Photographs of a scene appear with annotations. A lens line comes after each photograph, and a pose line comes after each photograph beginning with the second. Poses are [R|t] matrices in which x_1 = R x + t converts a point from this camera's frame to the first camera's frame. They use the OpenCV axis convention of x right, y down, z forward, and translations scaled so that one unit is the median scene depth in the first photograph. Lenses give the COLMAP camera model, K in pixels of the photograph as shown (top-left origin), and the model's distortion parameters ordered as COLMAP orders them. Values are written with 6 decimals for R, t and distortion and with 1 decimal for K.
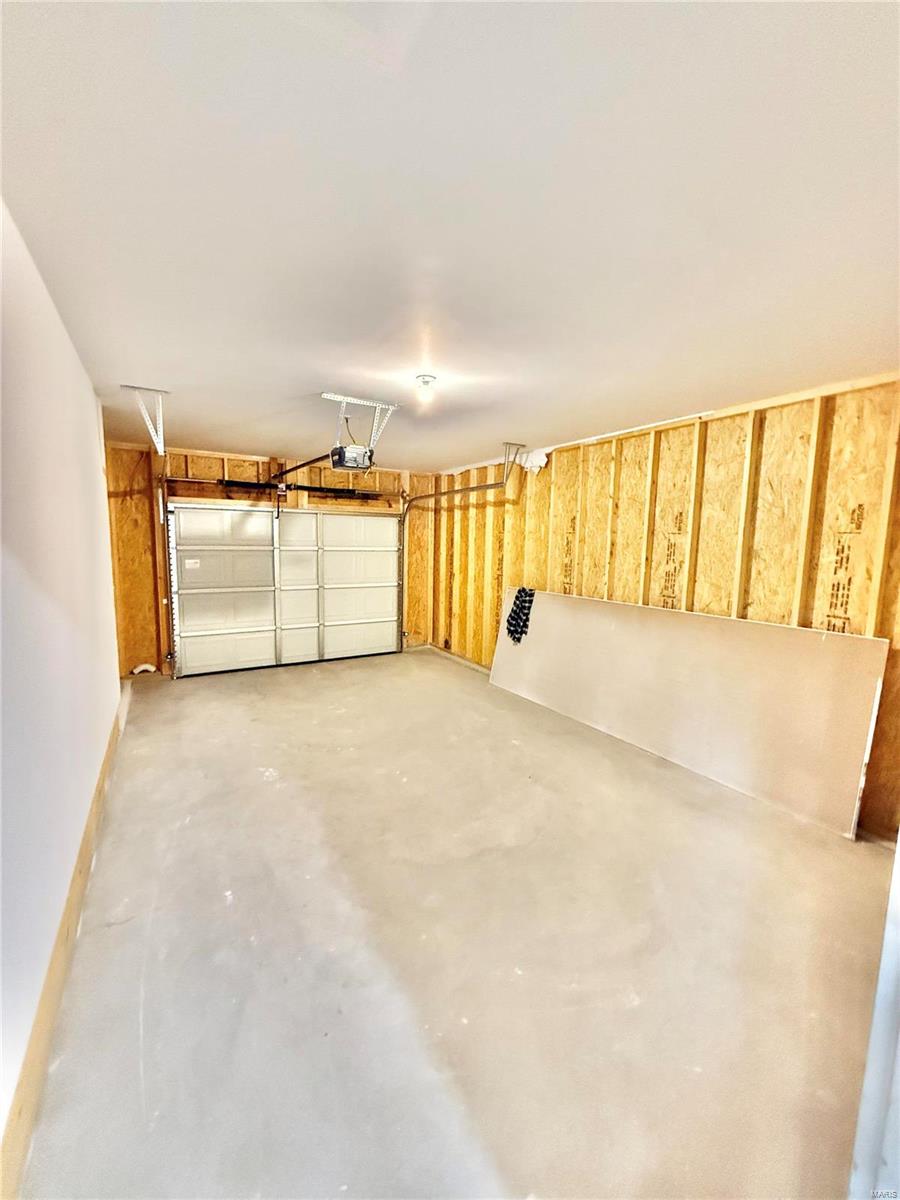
lens RADIAL K [[477.4, 0, 446.4], [0, 477.4, 600.2], [0, 0, 1]] dist [-0.001205, -0.000184]
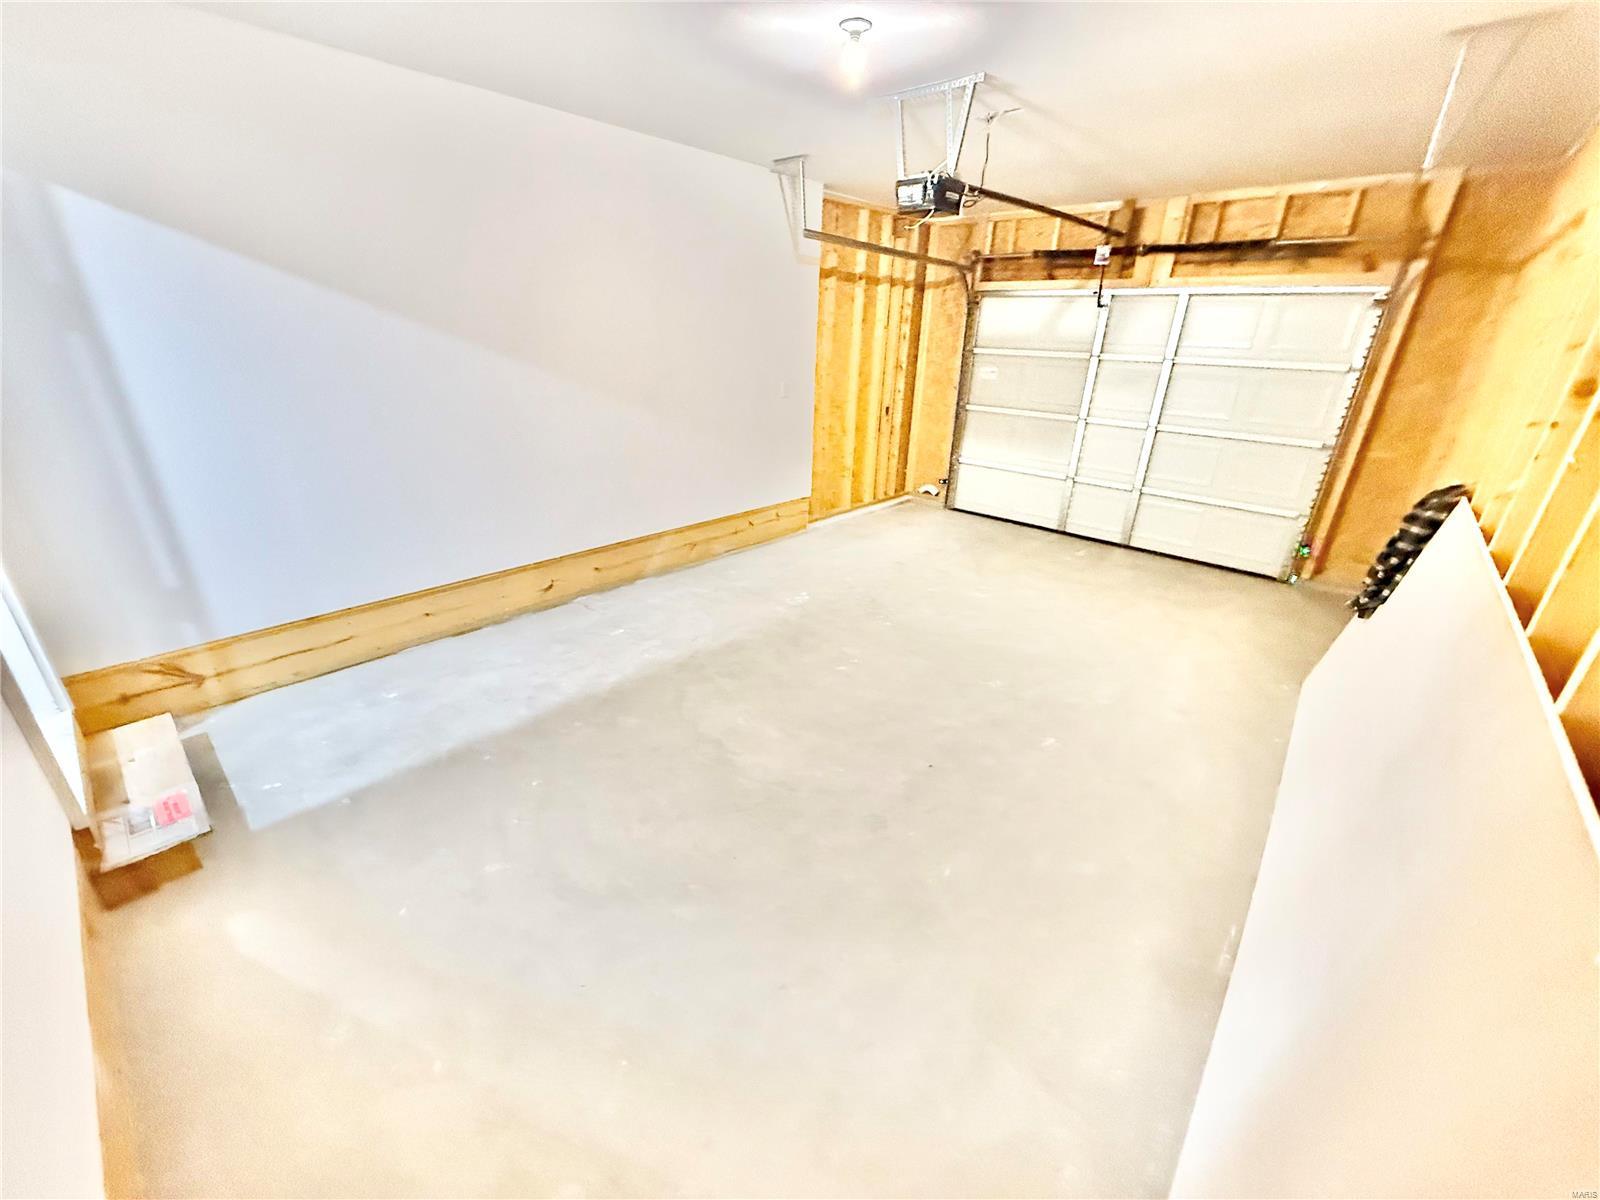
lens RADIAL K [[636.5, 0, 794.7], [0, 636.5, 600.6], [0, 0, 1]] dist [-0.001205, -0.000184]
pose [[0.298657, 0.365116, -0.881756, 0.427575], [-0.146195, 0.930522, 0.335791, -0.030120], [0.943096, 0.028622, 0.331285, 0.339414]]
